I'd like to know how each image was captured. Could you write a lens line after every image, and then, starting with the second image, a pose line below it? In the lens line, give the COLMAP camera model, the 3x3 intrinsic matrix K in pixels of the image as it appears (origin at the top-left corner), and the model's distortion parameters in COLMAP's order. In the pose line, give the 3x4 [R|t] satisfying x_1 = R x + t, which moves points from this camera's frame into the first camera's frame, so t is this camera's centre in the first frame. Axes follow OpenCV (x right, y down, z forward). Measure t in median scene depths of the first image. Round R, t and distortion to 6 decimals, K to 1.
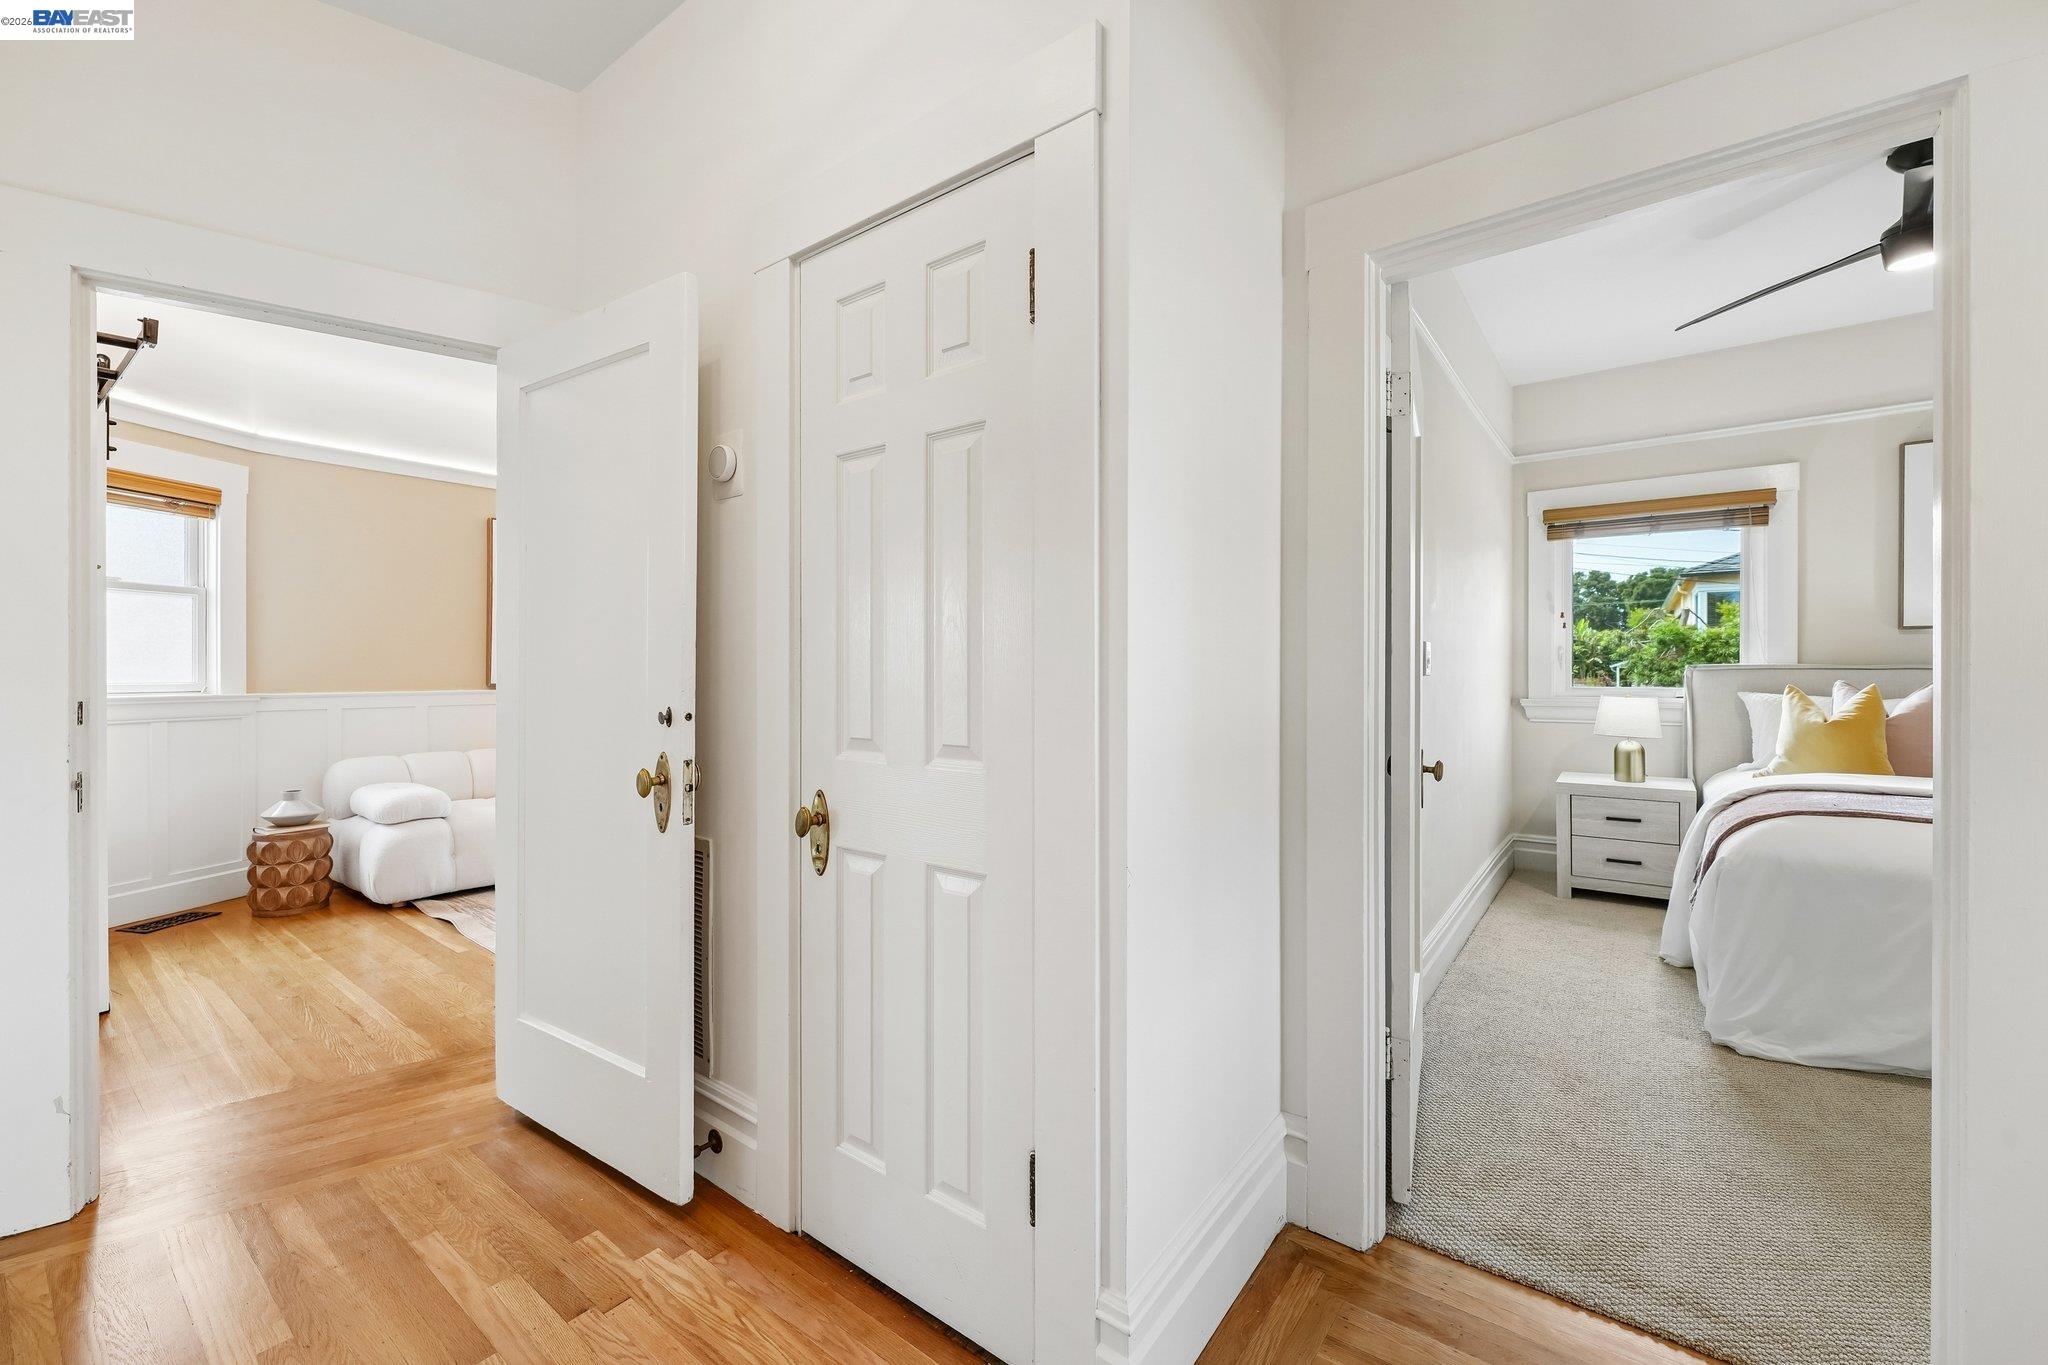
lens RADIAL K [[827.5, 0, 1024.0], [0, 827.5, 682.5], [0, 0, 1]] dist [0.000581, -0.000214]
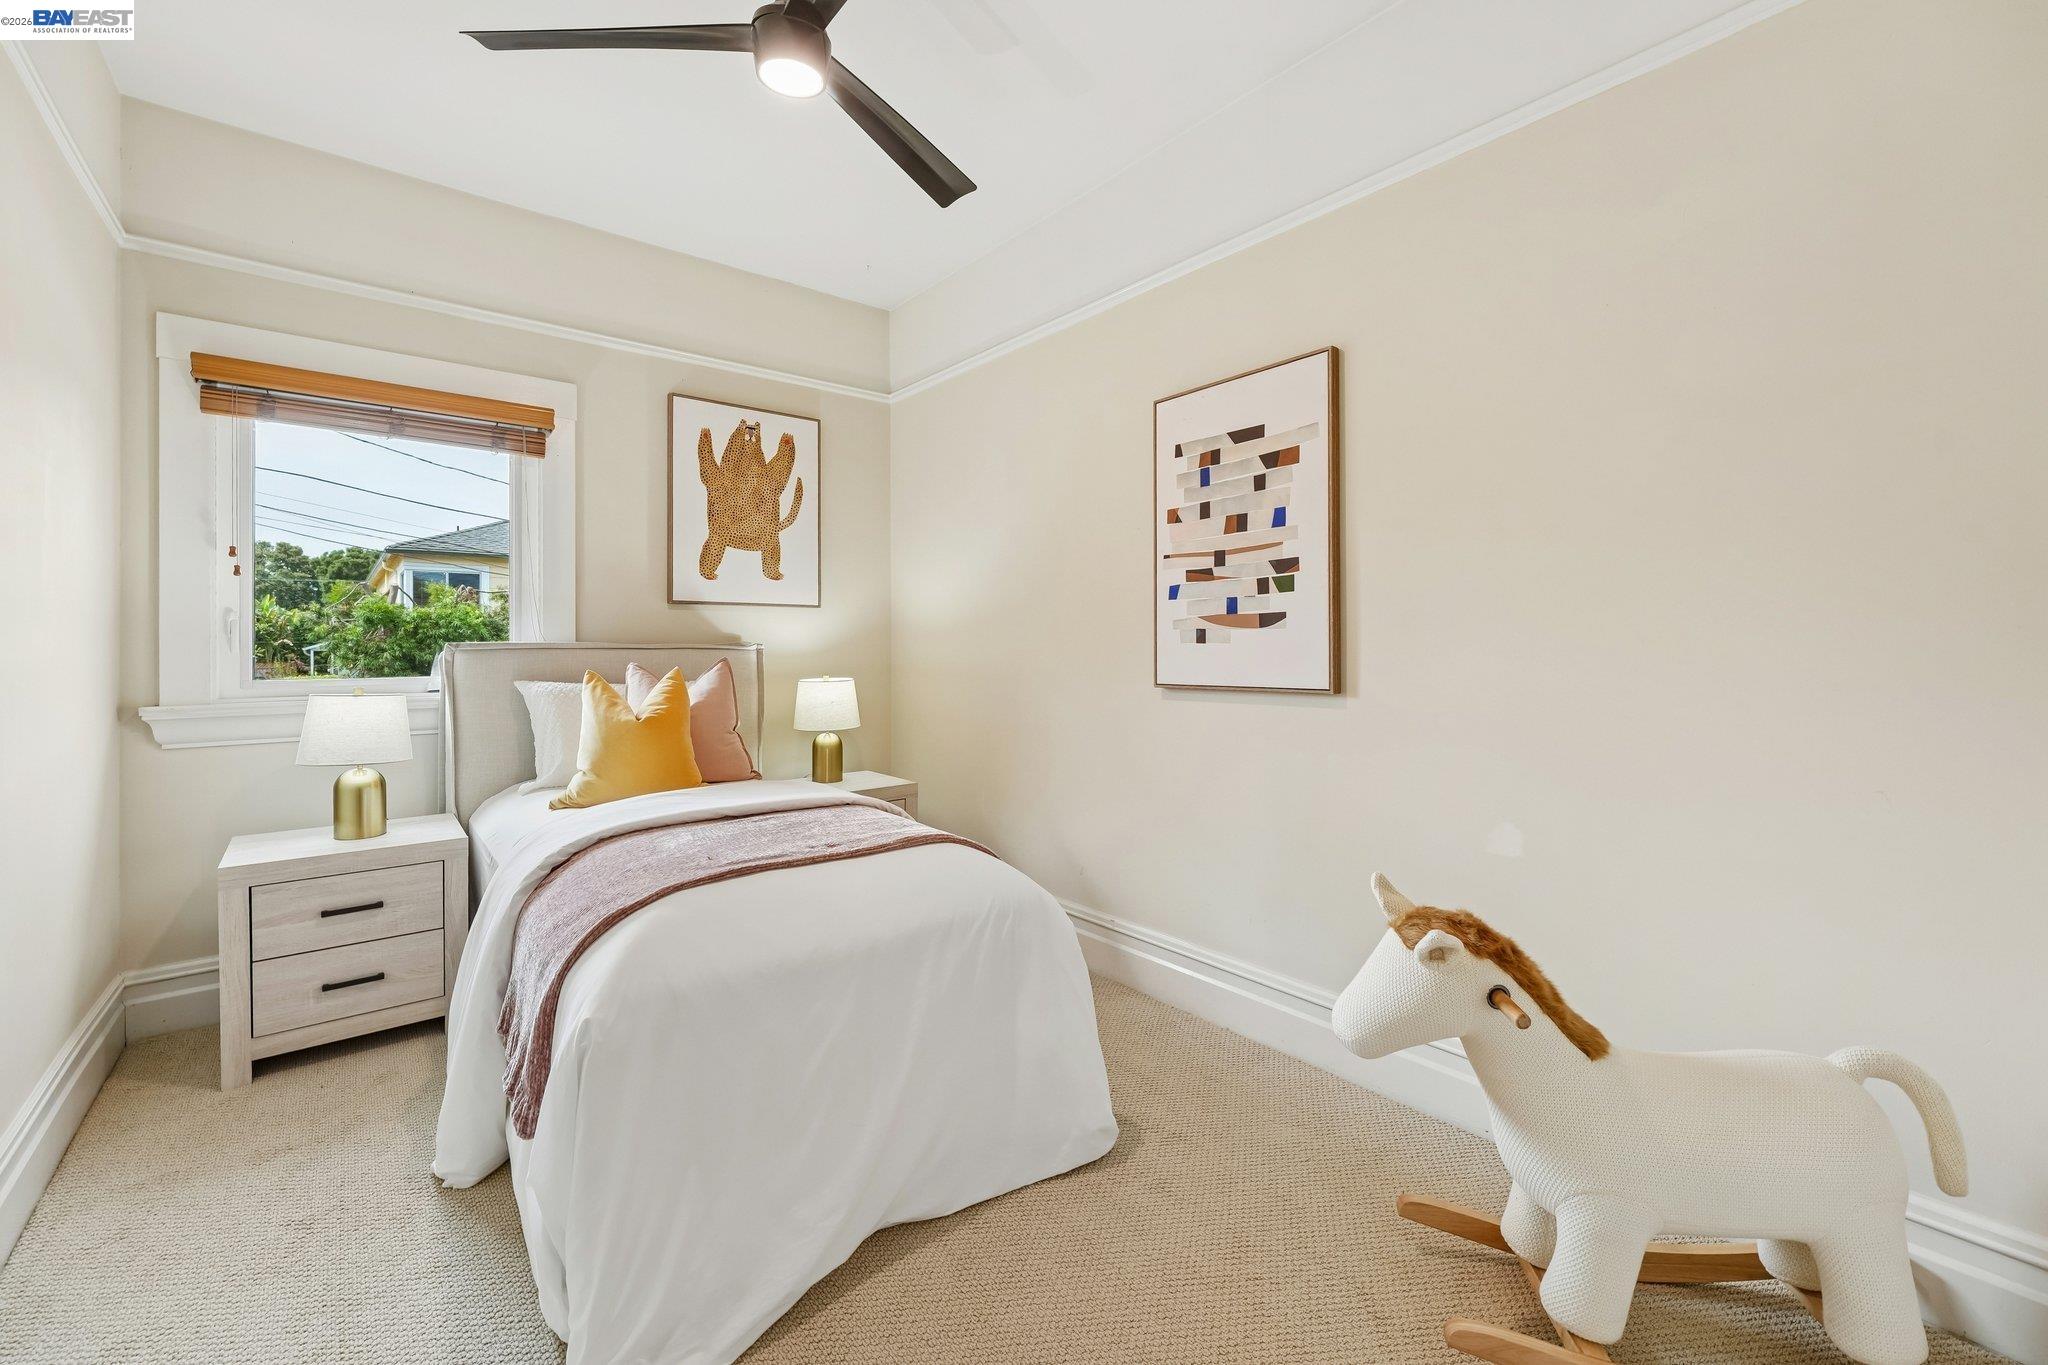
lens RADIAL K [[851.2, 0, 1017.4], [0, 851.2, 639.9], [0, 0, 1]] dist [-0.000257, 0.000244]
pose [[0.253163, 0.011351, 0.967357, 0.234704], [0.017984, 0.999703, -0.016437, -0.003563], [-0.967257, 0.021558, 0.252883, 0.351707]]
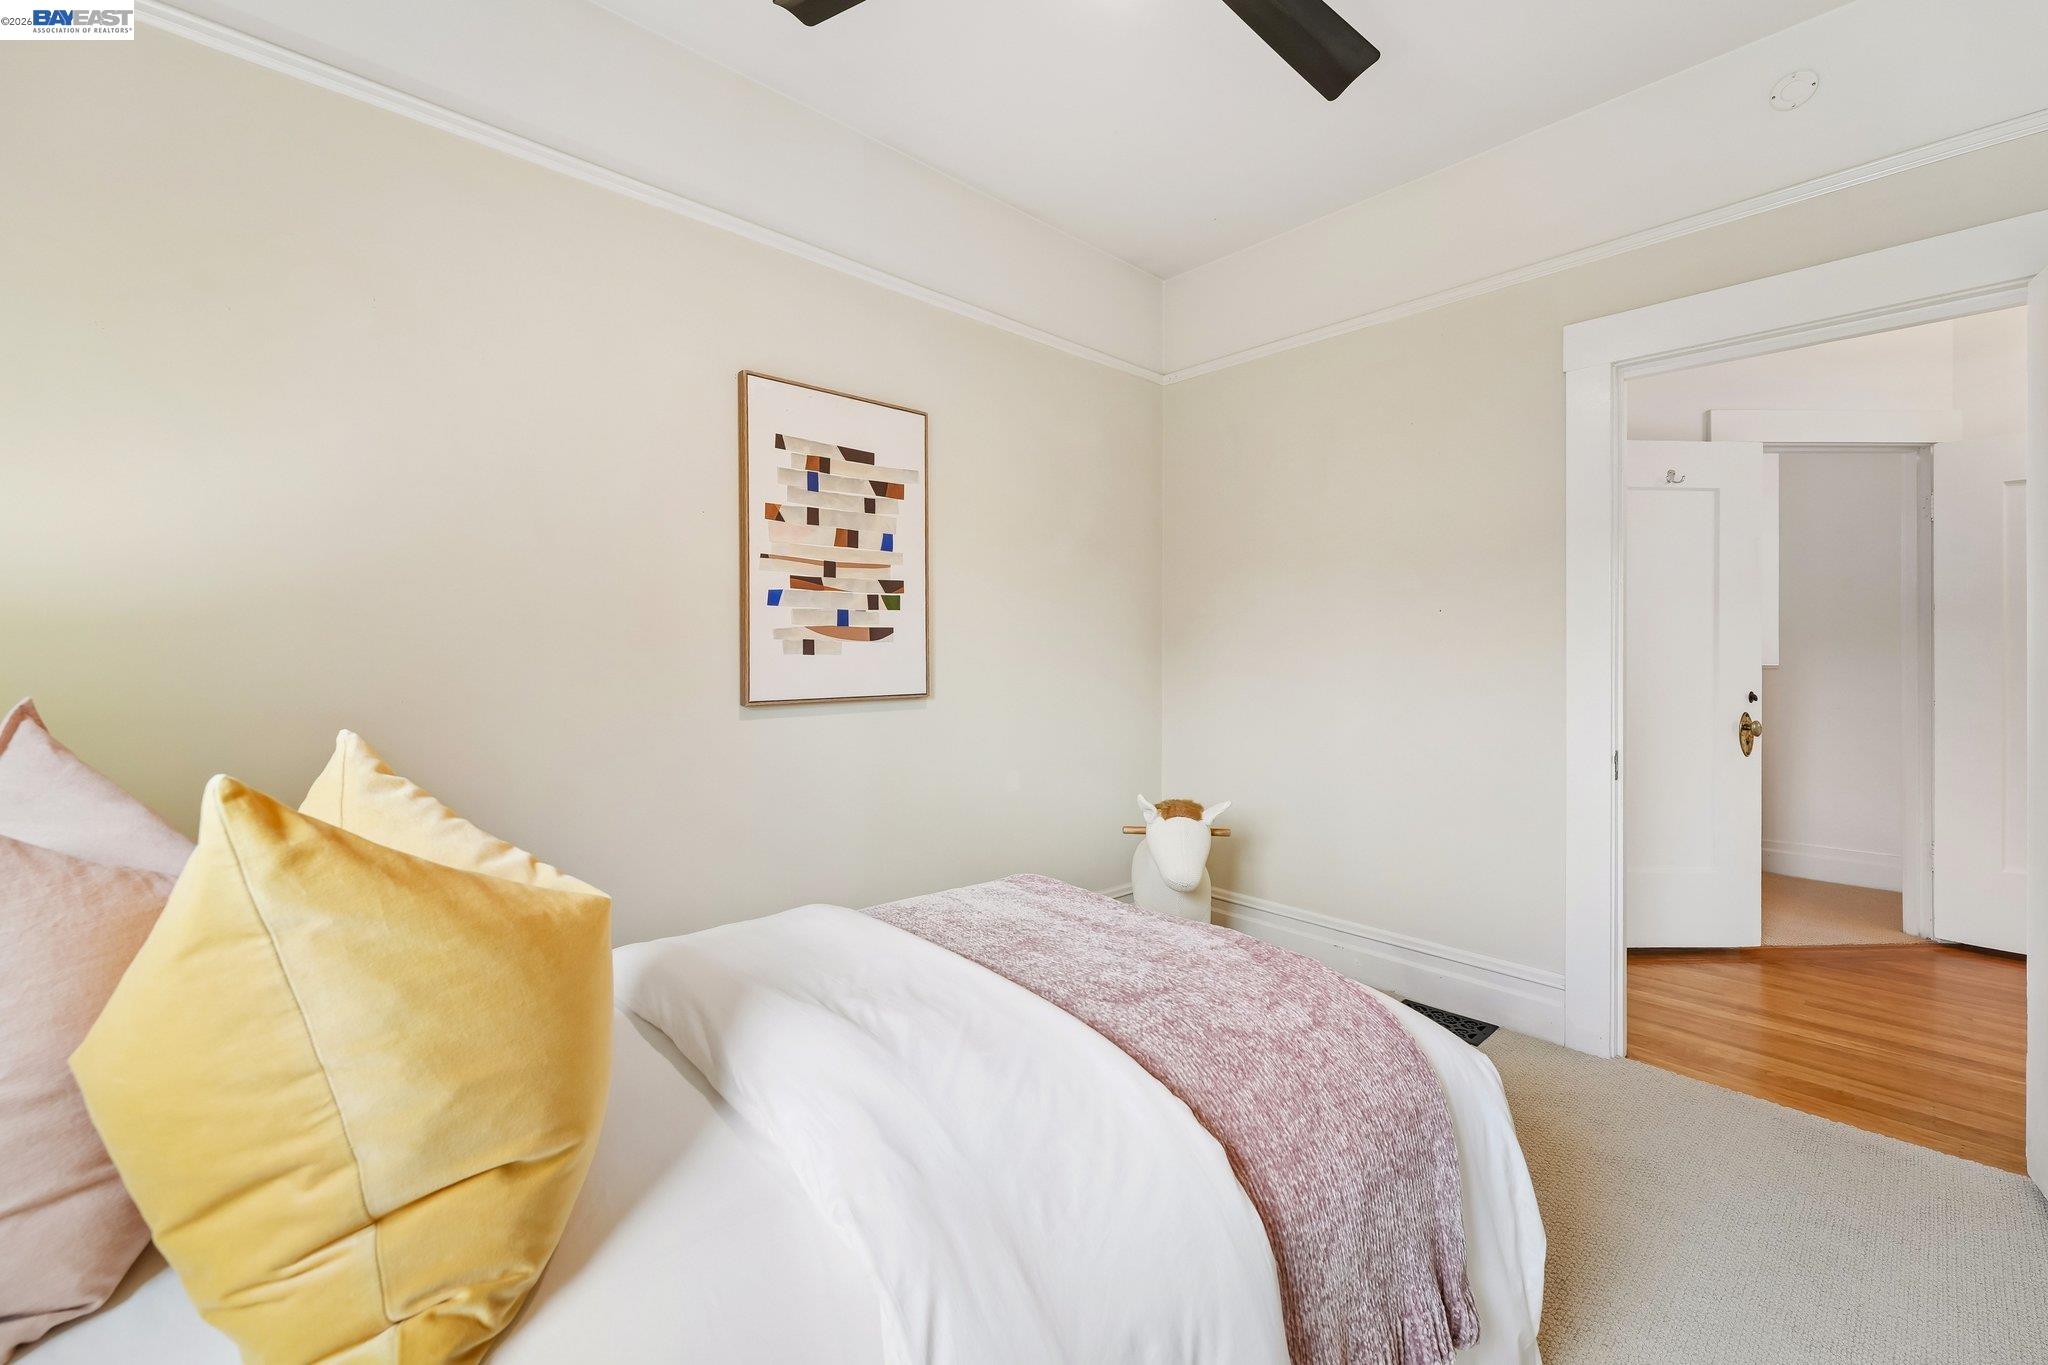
lens RADIAL K [[827.5, 0, 1024.0], [0, 827.5, 682.5], [0, 0, 1]] dist [0.000581, -0.000214]
pose [[-0.983895, 0.011027, 0.178407, 0.362834], [0.017806, 0.999177, 0.036446, -0.005019], [-0.177858, 0.039036, -0.983282, 0.540894]]
